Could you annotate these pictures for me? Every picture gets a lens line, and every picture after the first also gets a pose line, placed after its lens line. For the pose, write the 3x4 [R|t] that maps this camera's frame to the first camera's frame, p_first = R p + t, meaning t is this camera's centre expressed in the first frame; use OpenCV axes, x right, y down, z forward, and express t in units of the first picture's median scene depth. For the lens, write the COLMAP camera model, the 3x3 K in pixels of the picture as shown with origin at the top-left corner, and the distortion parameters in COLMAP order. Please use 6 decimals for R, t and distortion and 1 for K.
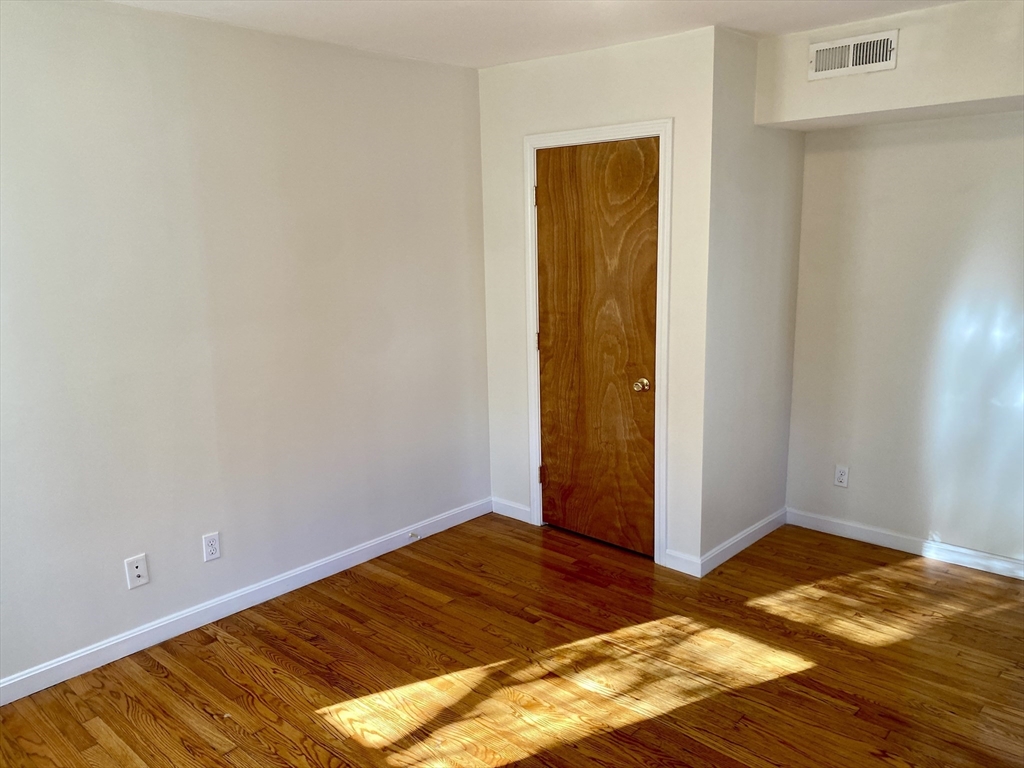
lens RADIAL K [[781.7, 0, 511.3], [0, 781.7, 383.9], [0, 0, 1]] dist [0.029684, -0.004798]
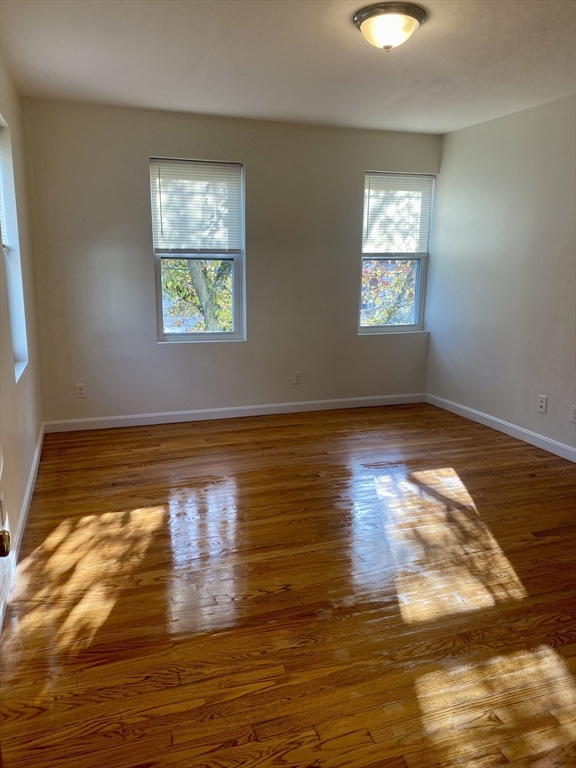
lens RADIAL K [[586.3, 0, 287.0], [0, 586.3, 384.3], [0, 0, 1]] dist [0.029684, -0.004798]
pose [[-0.476705, 0.193374, -0.857531, 1.000536], [-0.180585, 0.933157, 0.310816, -0.130937], [0.860315, 0.303025, -0.409920, 1.036073]]
